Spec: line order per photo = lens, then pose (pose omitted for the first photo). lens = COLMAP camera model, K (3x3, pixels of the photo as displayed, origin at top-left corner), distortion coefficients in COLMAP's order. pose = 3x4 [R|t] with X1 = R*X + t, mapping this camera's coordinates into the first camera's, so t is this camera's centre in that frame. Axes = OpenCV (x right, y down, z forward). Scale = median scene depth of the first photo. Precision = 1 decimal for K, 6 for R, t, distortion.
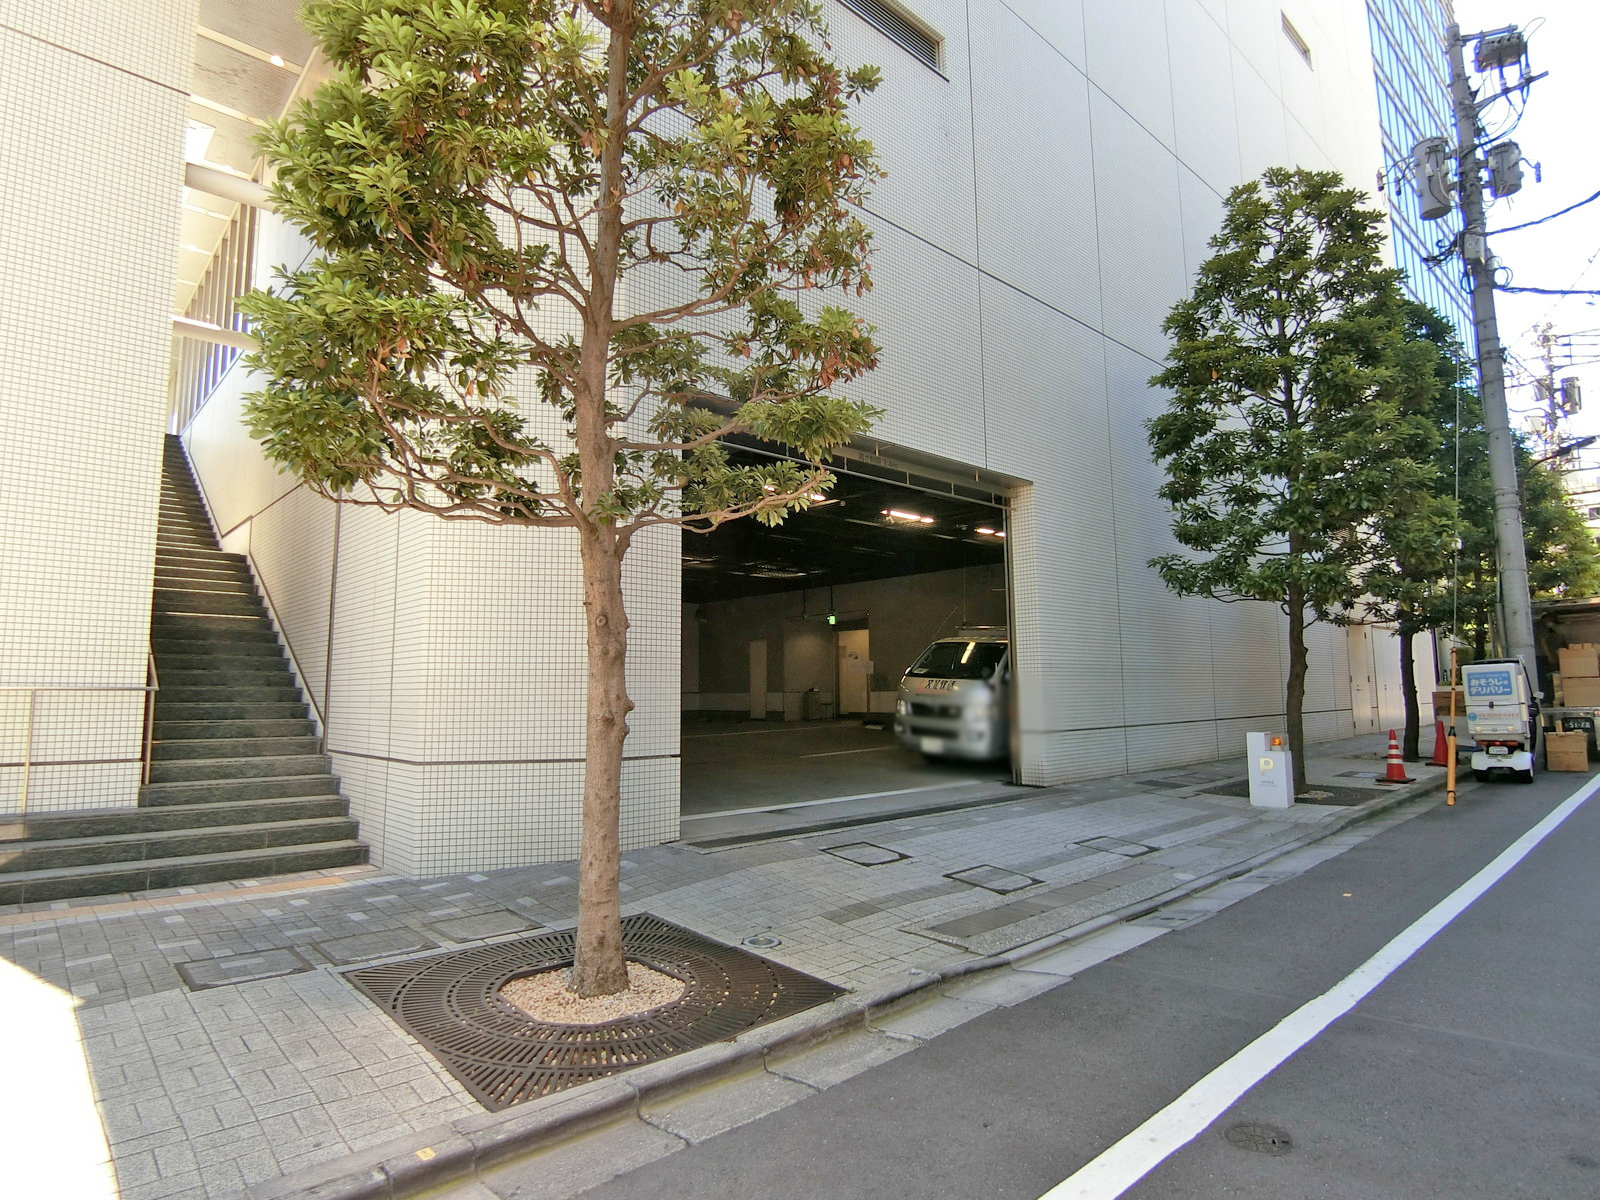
lens RADIAL K [[879.8, 0, 799.2], [0, 879.8, 594.2], [0, 0, 1]] dist [-0.025565, -0.000816]
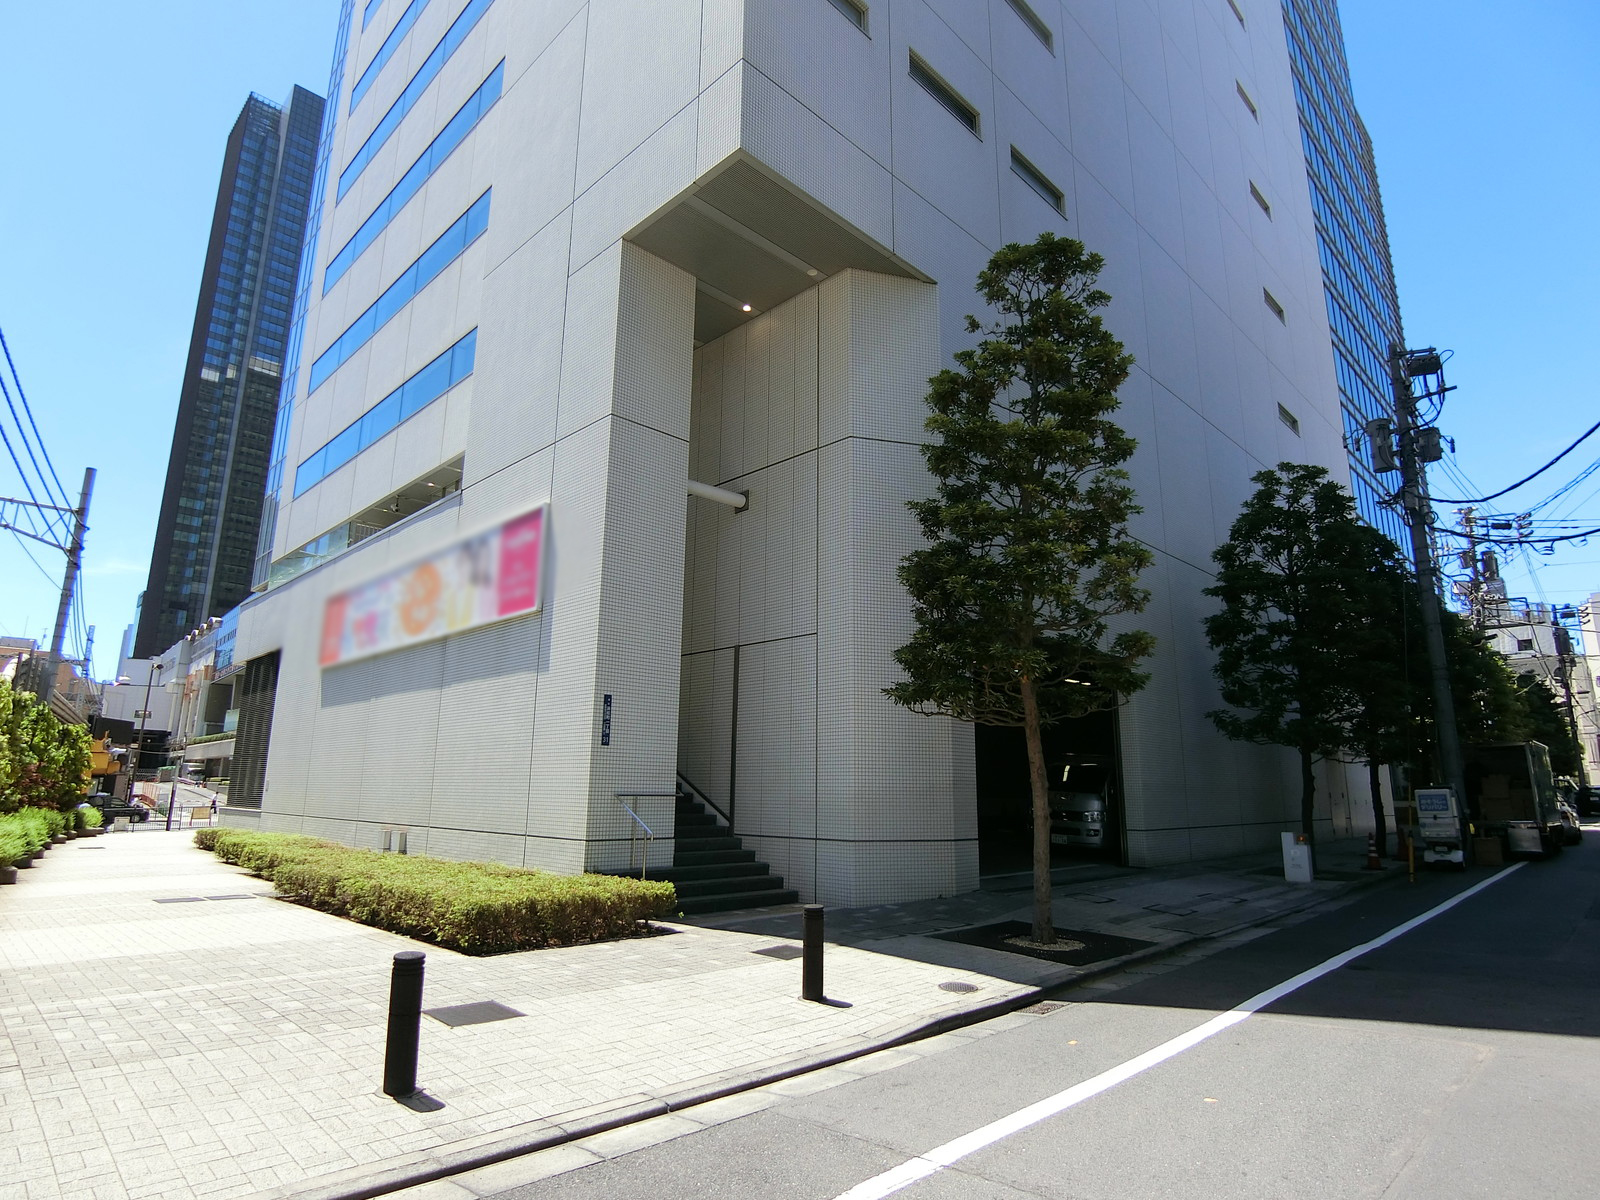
lens RADIAL K [[879.8, 0, 799.7], [0, 879.8, 600.1], [0, 0, 1]] dist [-0.025565, -0.000816]
pose [[0.998629, 0.031013, 0.042171, -0.319045], [-0.026433, 0.994107, -0.105129, -0.050274], [-0.045183, 0.103870, 0.993564, -0.409657]]
